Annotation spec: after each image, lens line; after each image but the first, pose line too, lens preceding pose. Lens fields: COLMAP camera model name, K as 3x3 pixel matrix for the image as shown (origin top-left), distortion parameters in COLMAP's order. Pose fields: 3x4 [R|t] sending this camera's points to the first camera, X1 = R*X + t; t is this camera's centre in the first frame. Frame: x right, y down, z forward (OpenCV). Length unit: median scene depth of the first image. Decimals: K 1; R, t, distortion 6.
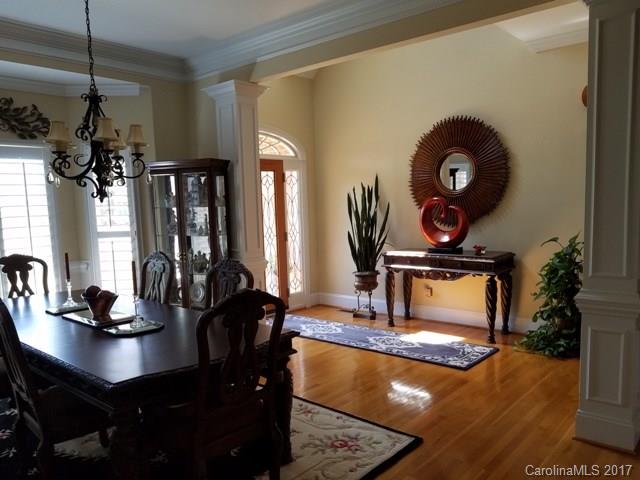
lens RADIAL K [[509.3, 0, 321.0], [0, 509.3, 242.5], [0, 0, 1]] dist [-0.001513, -0.007052]
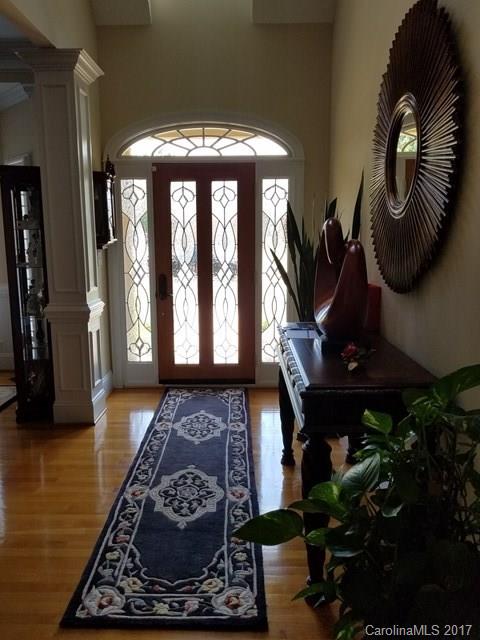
lens RADIAL K [[509.3, 0, 237.5], [0, 509.3, 317.2], [0, 0, 1]] dist [-0.001513, -0.007052]
pose [[0.643467, 0.164359, -0.747620, 0.609384], [-0.082552, 0.985881, 0.145687, -0.081816], [0.761009, -0.032027, 0.647950, 0.766151]]
